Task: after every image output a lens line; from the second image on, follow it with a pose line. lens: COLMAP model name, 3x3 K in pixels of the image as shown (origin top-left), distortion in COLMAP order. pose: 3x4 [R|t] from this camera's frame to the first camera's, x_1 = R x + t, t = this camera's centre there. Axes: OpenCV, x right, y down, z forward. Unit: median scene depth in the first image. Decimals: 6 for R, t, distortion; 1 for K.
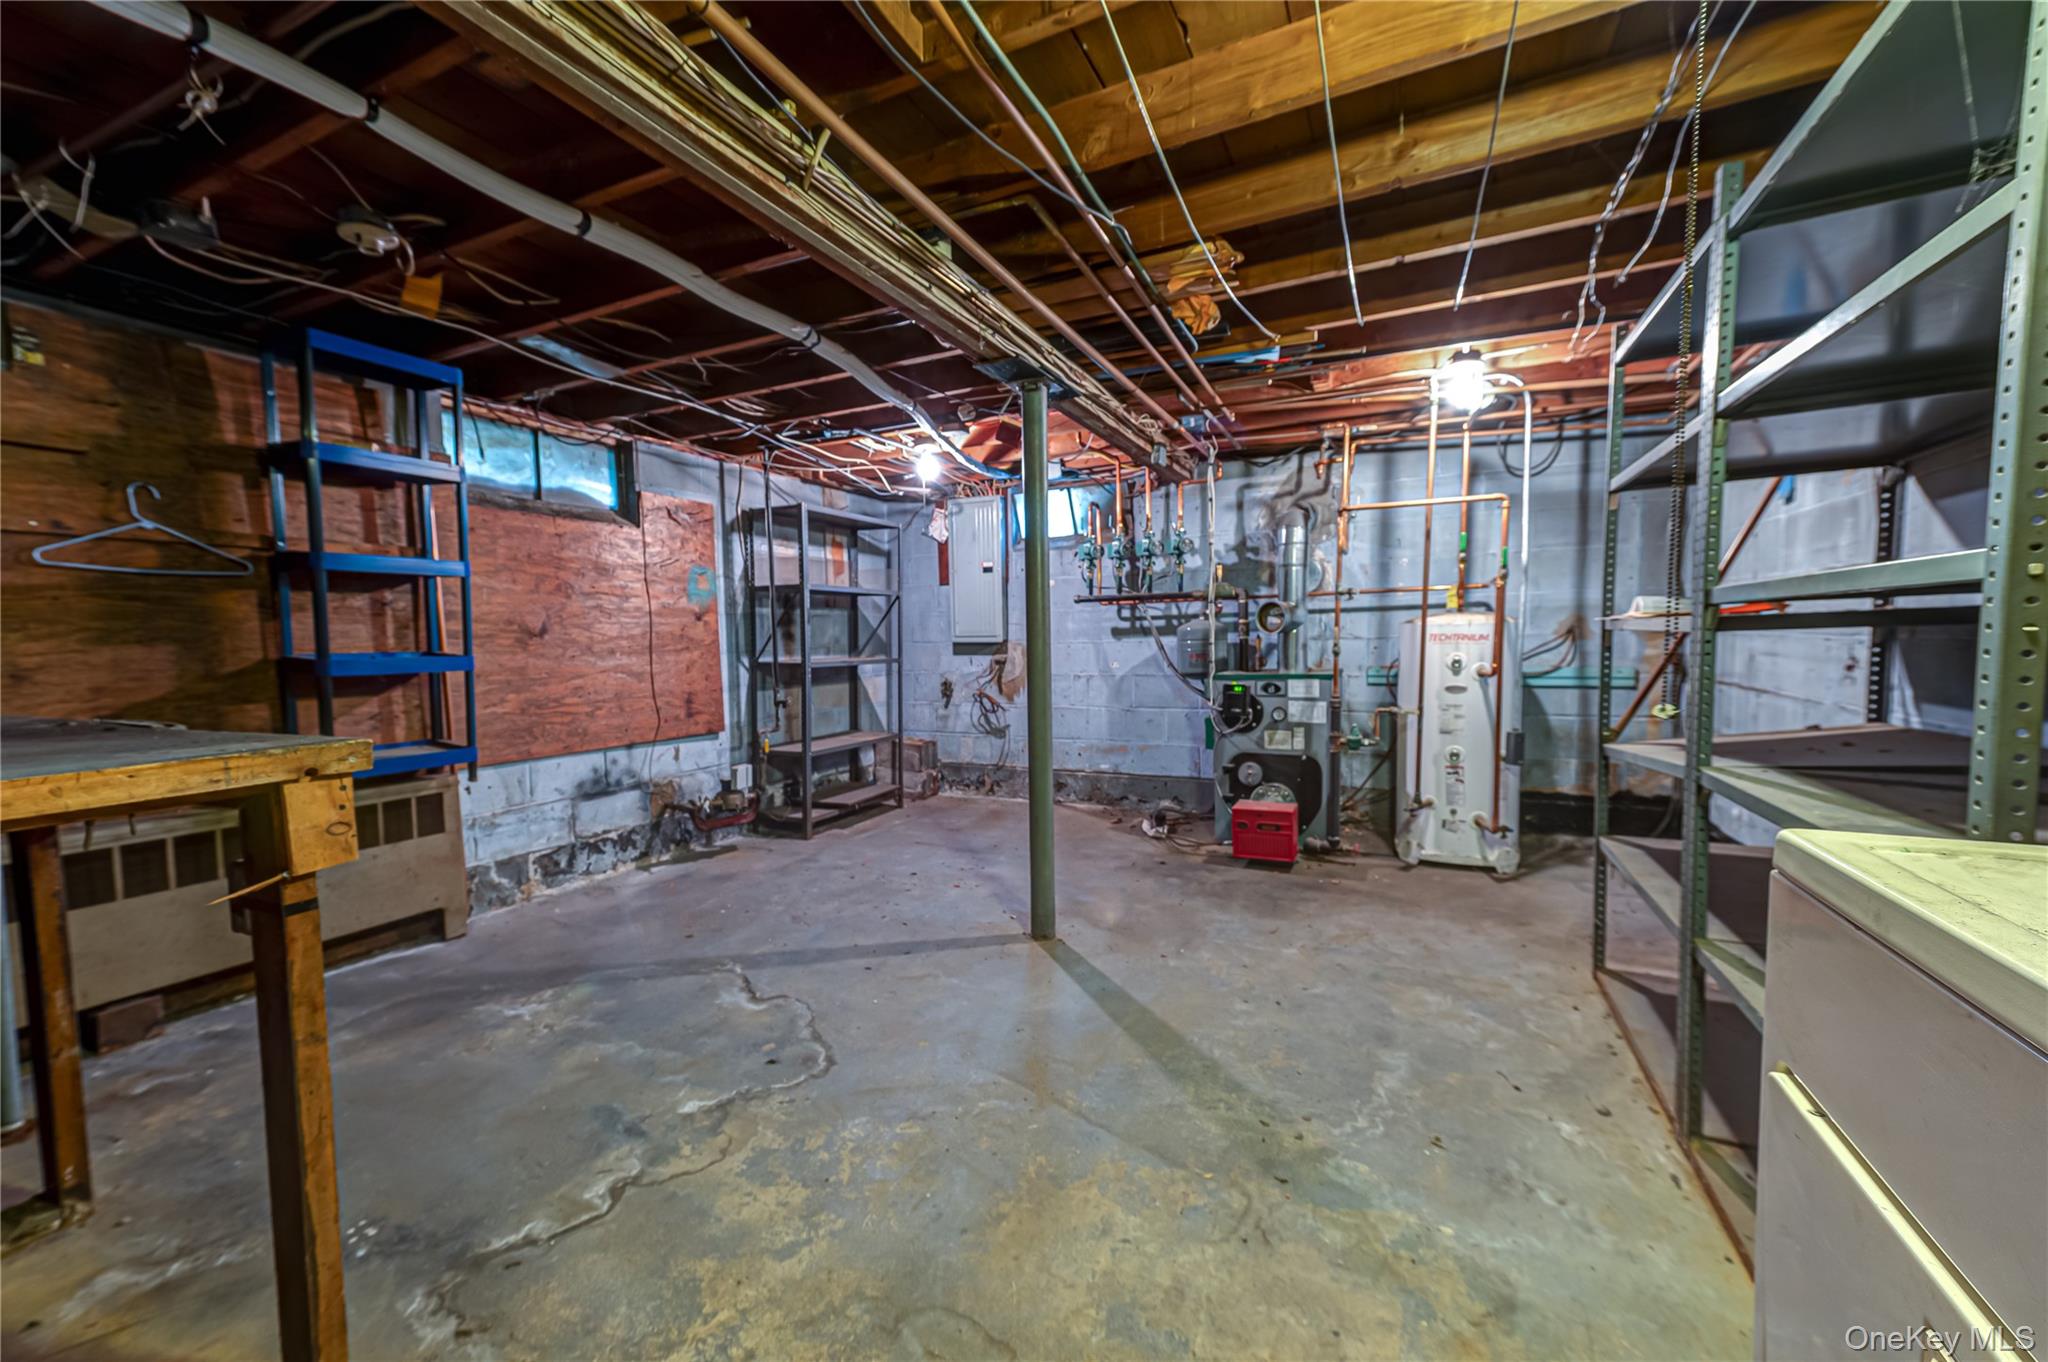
lens RADIAL K [[825.1, 0, 1015.5], [0, 825.1, 701.6], [0, 0, 1]] dist [0.024457, 0.000346]
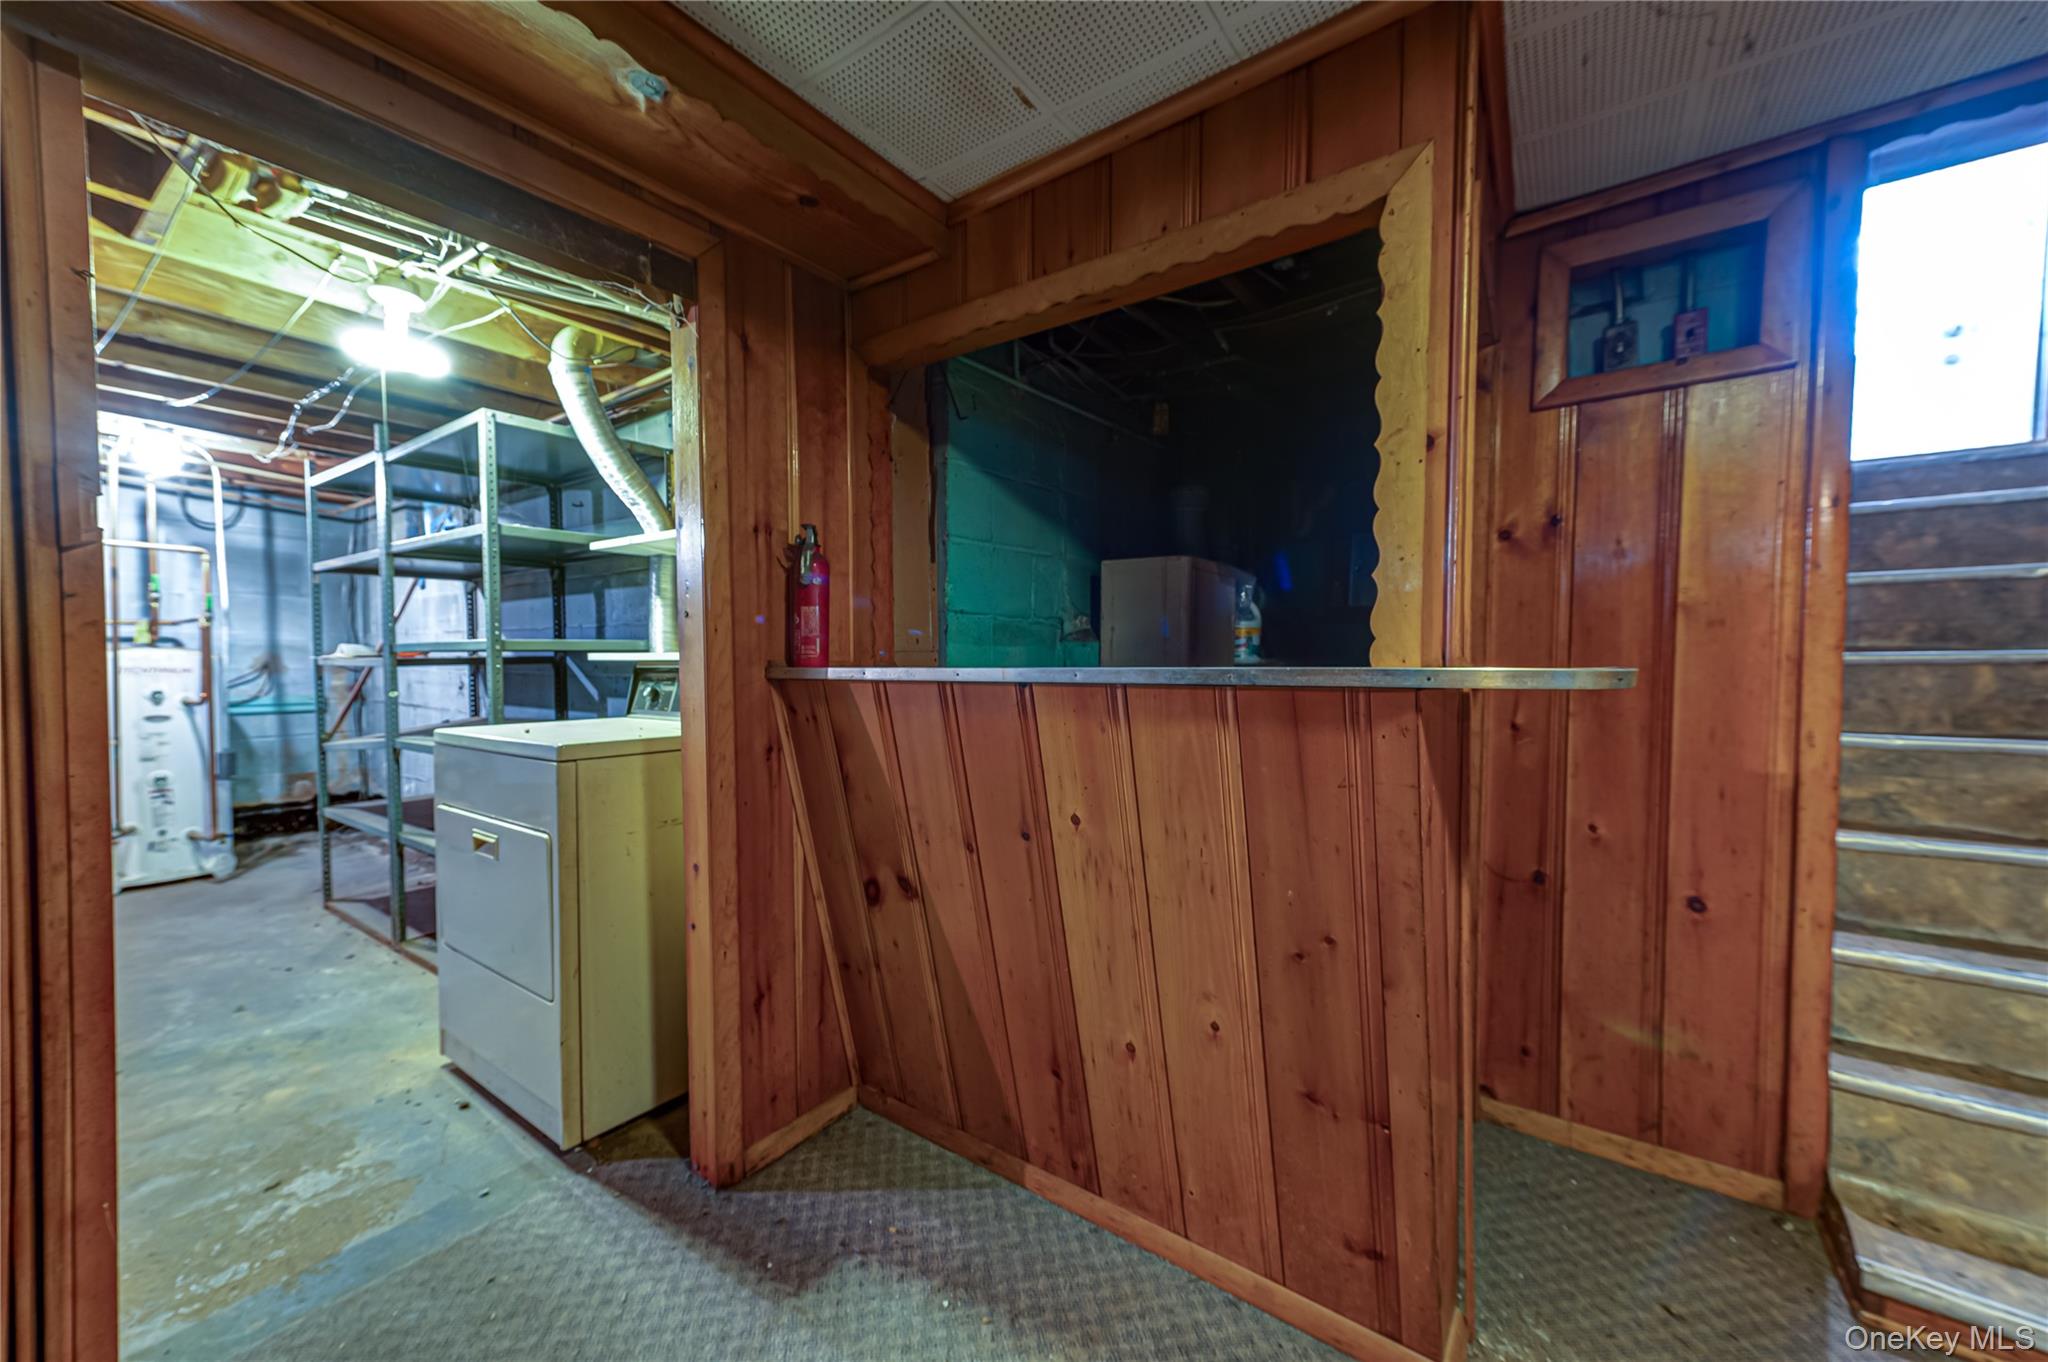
lens RADIAL K [[788.1, 0, 1018.6], [0, 788.1, 686.6], [0, 0, 1]] dist [0.000197, -0.000155]
pose [[0.184810, -0.014004, 0.982675, -0.268933], [0.074407, 0.997228, 0.000218, 0.026998], [-0.979954, 0.073077, 0.185339, -0.288622]]
